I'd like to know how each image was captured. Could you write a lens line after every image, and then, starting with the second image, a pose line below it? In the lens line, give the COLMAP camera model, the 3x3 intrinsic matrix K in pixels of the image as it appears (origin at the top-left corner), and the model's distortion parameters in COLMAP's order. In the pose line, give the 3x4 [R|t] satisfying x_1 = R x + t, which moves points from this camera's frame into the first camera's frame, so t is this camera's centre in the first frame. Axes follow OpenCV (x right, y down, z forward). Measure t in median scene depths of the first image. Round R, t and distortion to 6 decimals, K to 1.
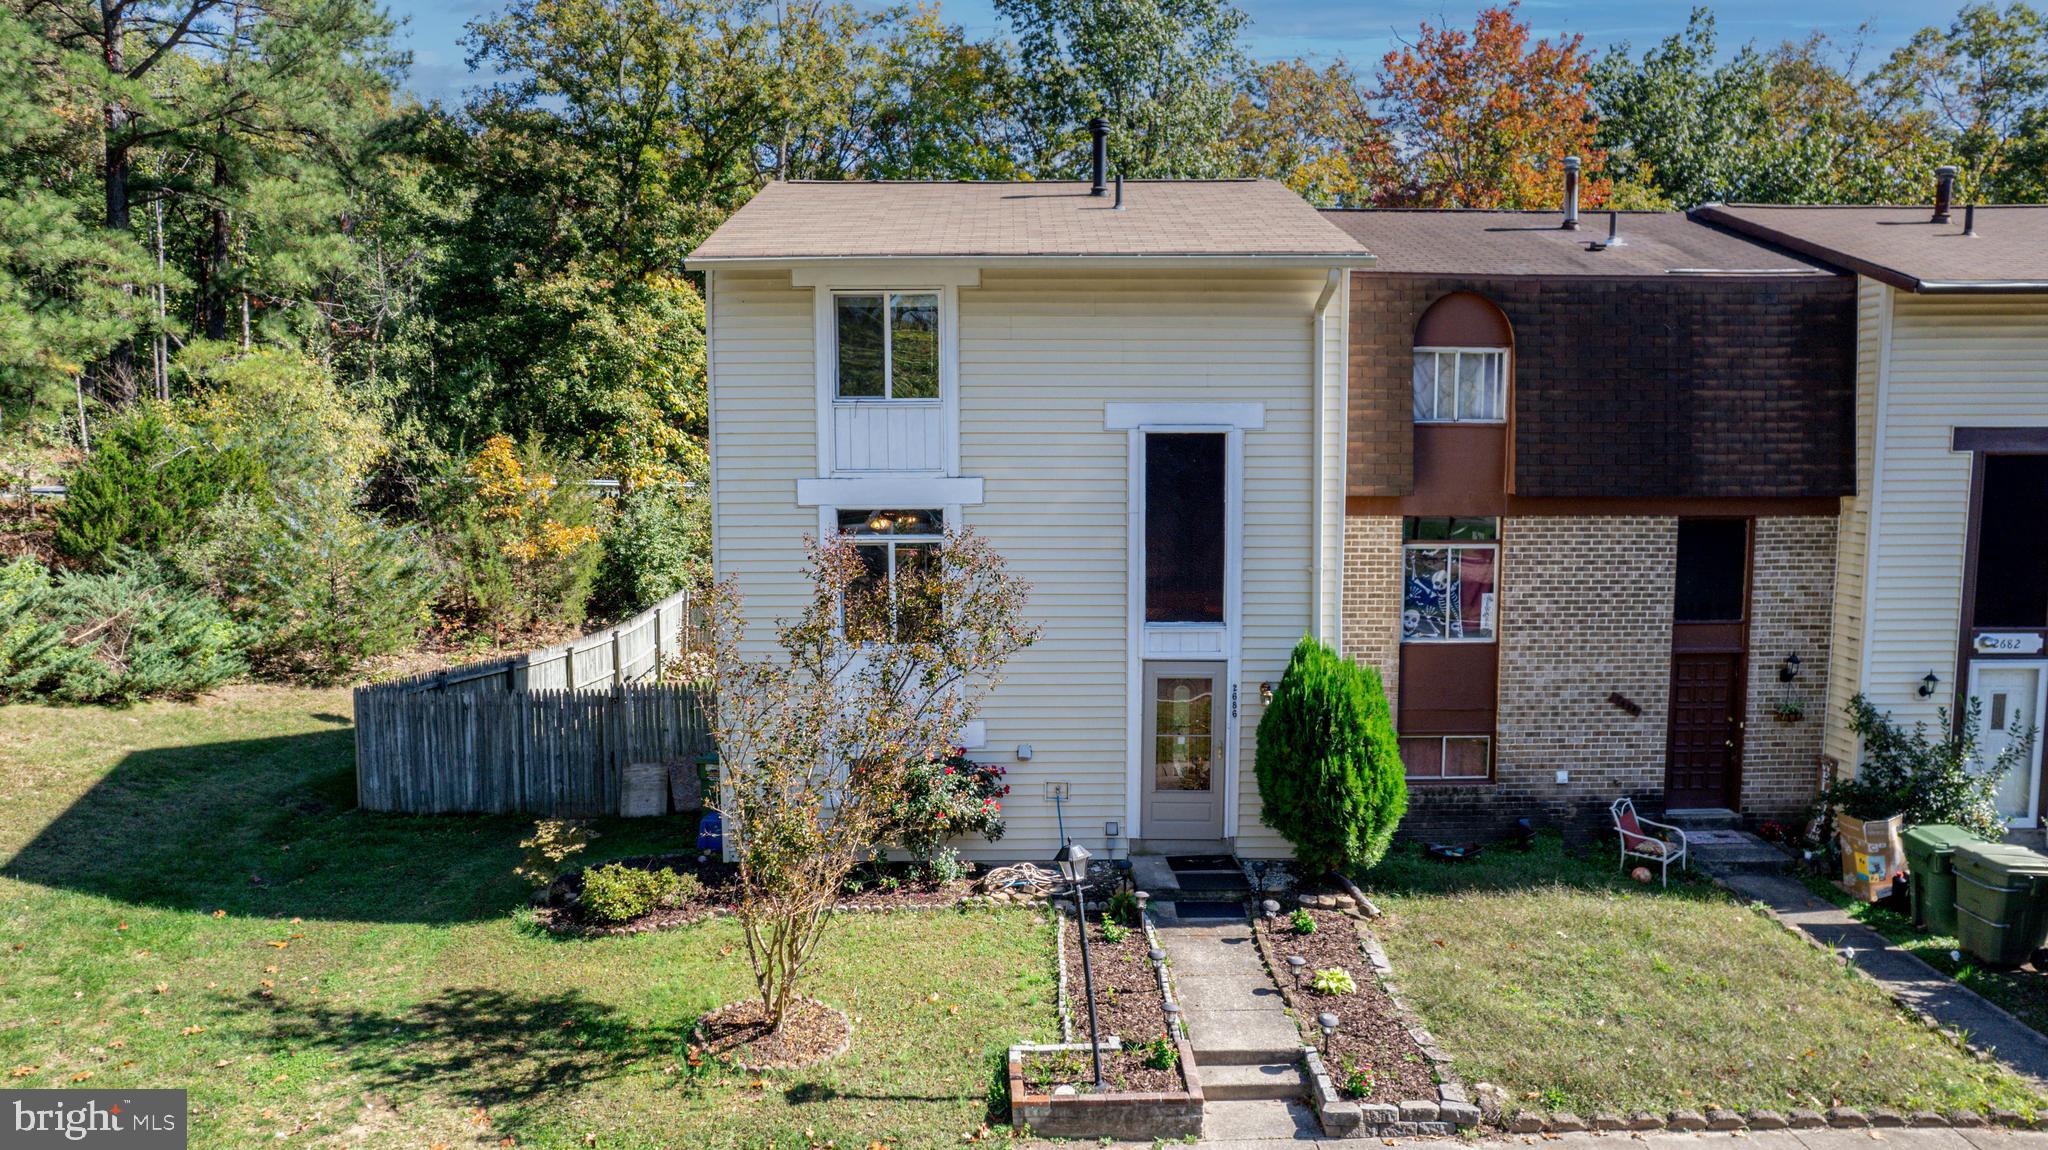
lens RADIAL K [[1331.6, 0, 997.2], [0, 1331.6, 571.3], [0, 0, 1]] dist [-0.089573, 0.076322]
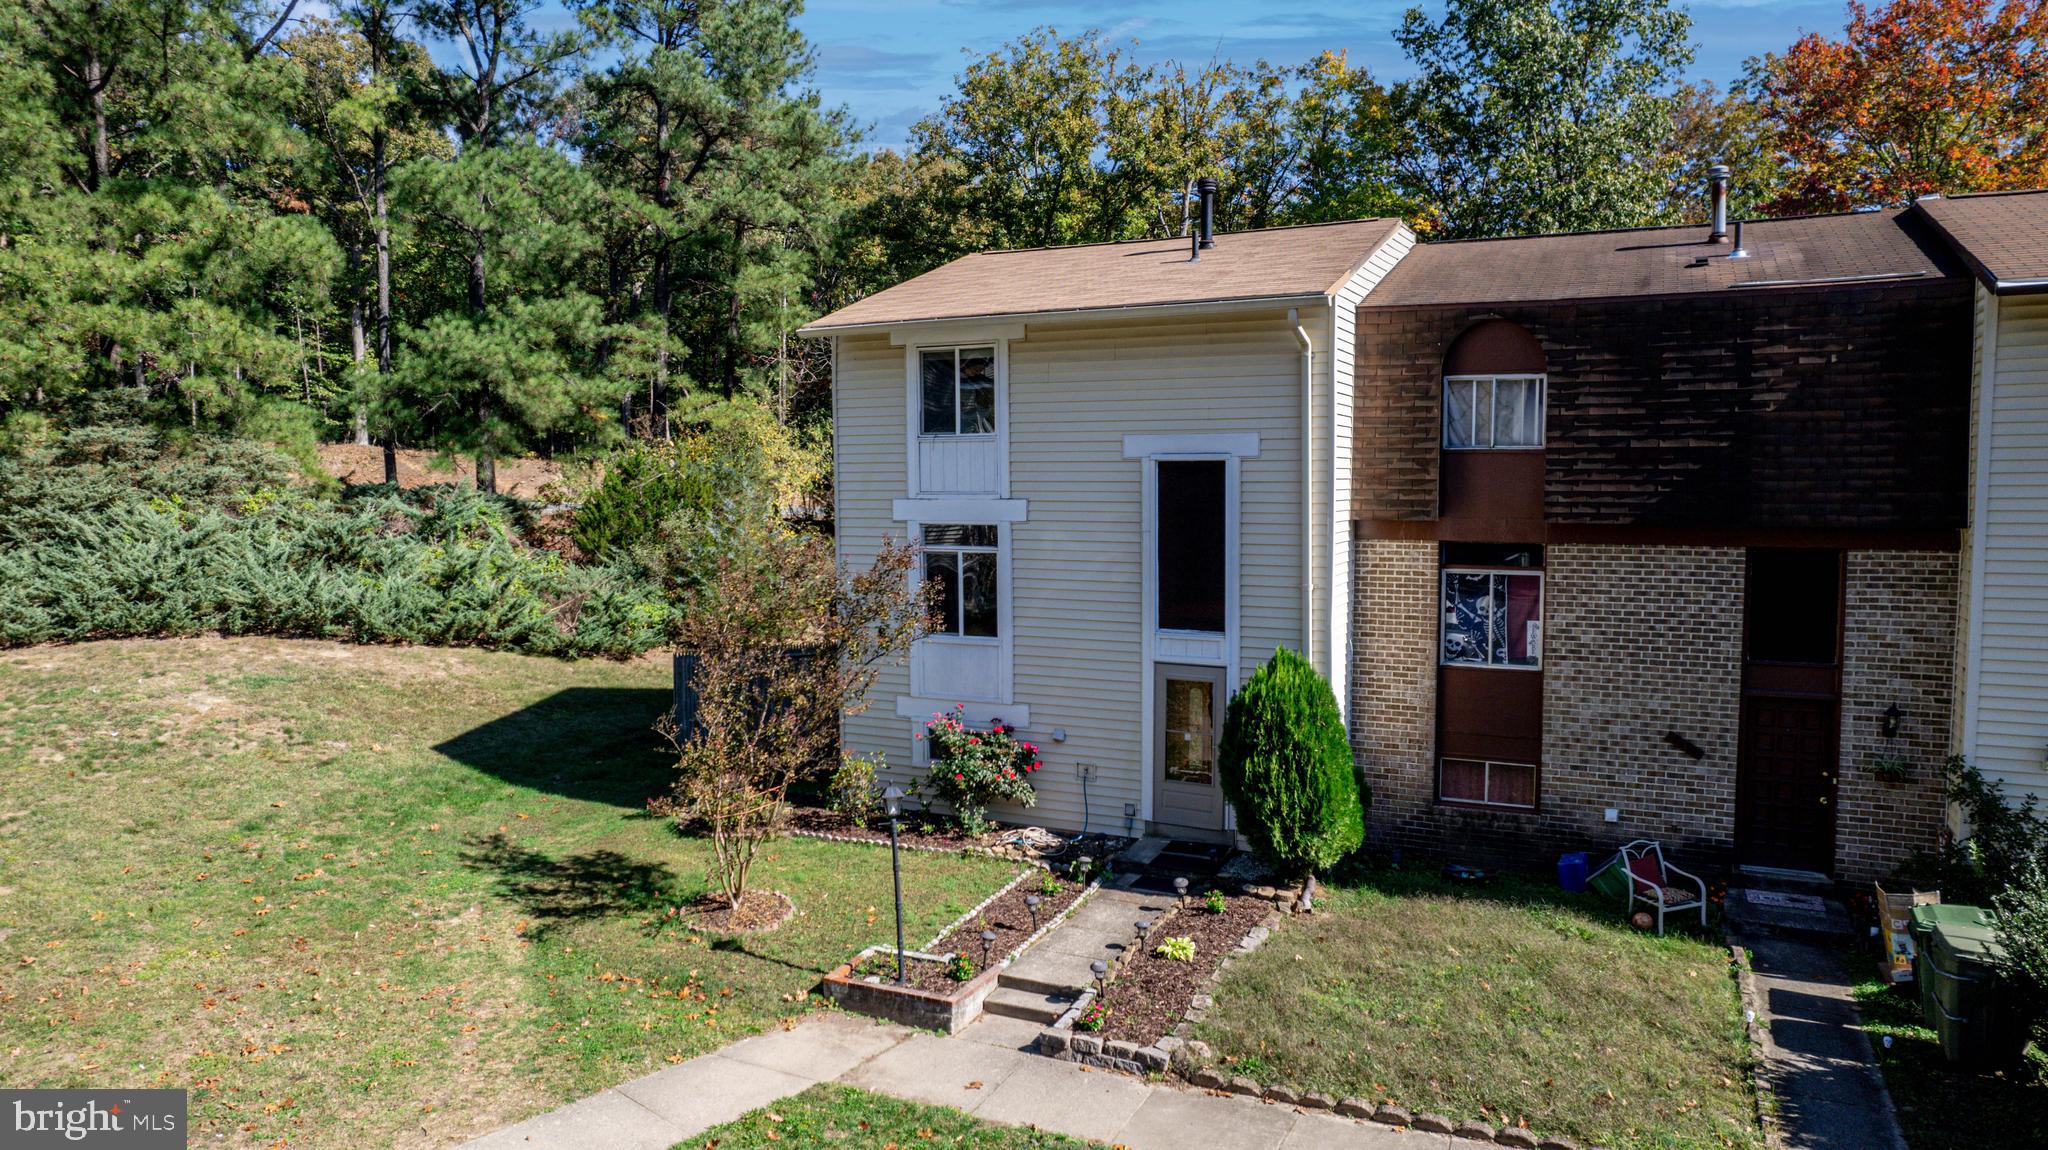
lens RADIAL K [[1305.4, 0, 1027.5], [0, 1305.4, 573.6], [0, 0, 1]] dist [-0.089442, 0.078812]
pose [[0.897695, 0.032743, -0.439398, 0.468179], [-0.041330, 0.999096, -0.009987, 0.006920], [0.438674, 0.027126, 0.898237, -0.041176]]
